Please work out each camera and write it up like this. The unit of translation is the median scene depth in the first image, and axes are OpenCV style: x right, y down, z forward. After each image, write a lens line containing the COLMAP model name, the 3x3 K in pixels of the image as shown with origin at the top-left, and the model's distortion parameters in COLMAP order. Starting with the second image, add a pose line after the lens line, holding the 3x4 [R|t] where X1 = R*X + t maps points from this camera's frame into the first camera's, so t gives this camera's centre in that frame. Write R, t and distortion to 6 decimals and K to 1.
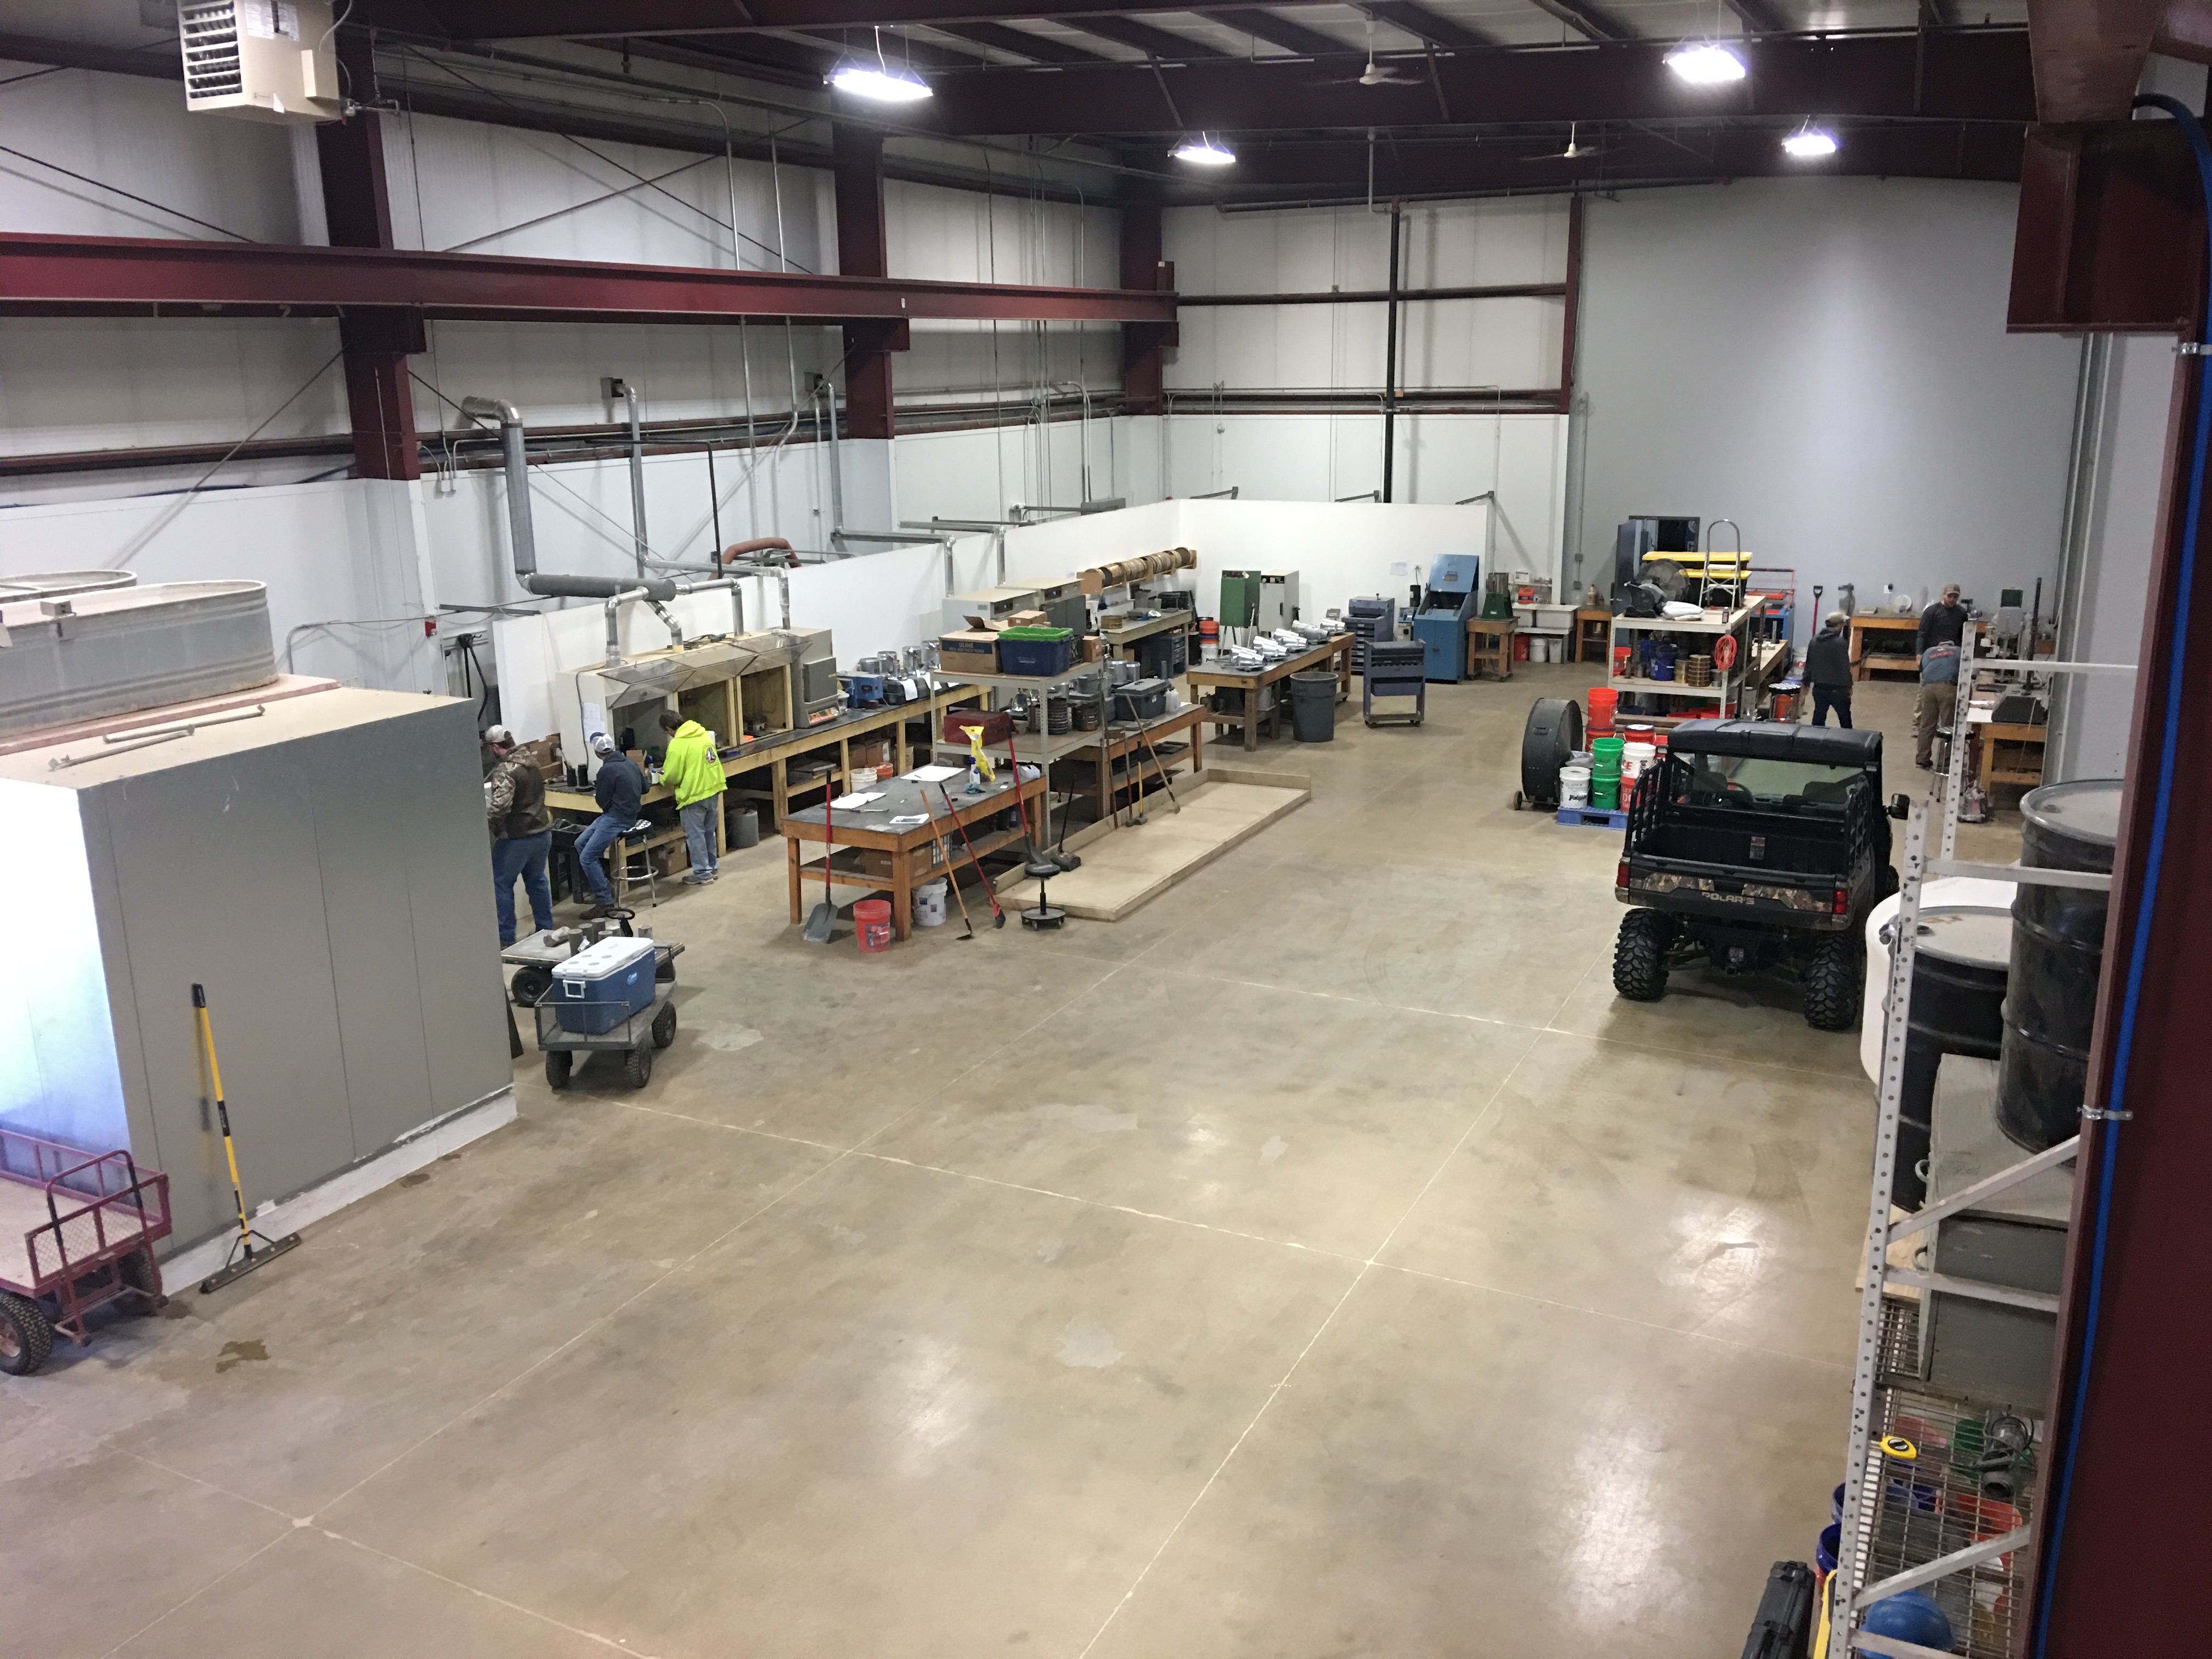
lens RADIAL K [[1860.0, 0, 1106.0], [0, 1860.0, 829.5], [0, 0, 1]] dist [-0.000011, -0.000039]
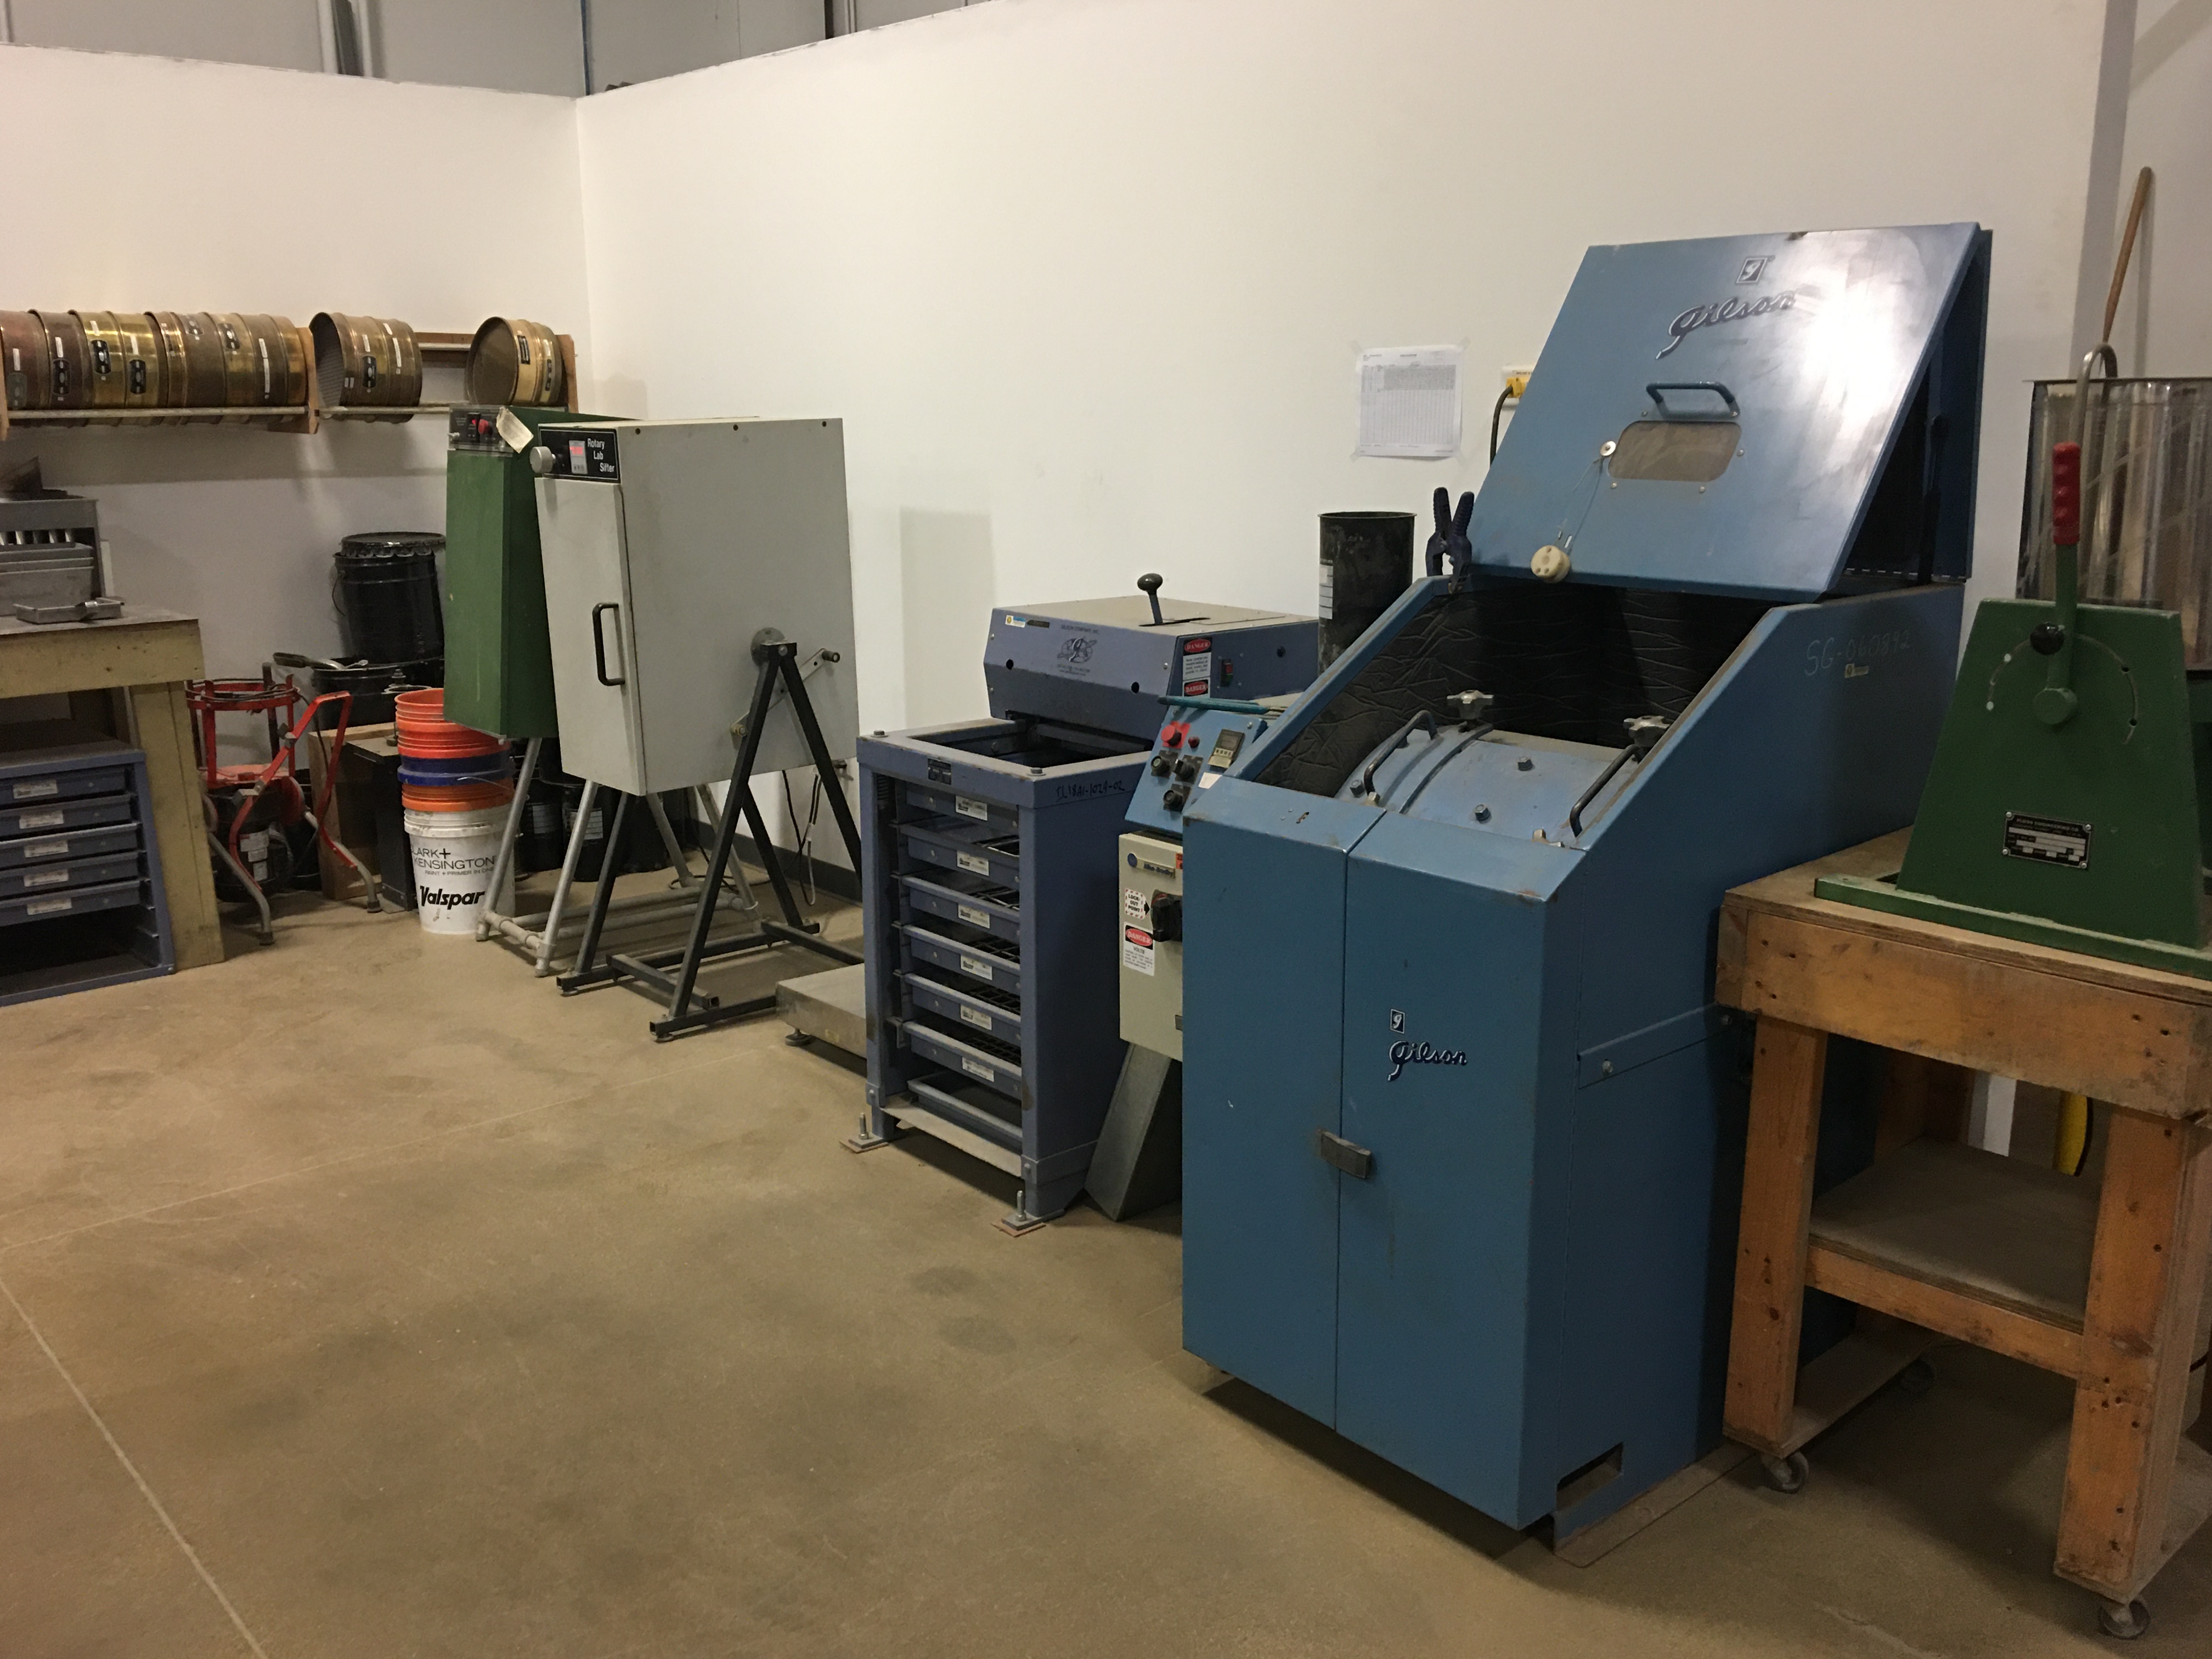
lens RADIAL K [[1906.6, 0, 1106.0], [0, 1906.6, 829.5], [0, 0, 1]] dist [-0.001175, -0.000647]
pose [[0.926795, 0.098247, -0.362490, 0.198540], [-0.102752, 0.994683, 0.006882, -0.112469], [0.361239, 0.030869, 0.931962, 0.897111]]
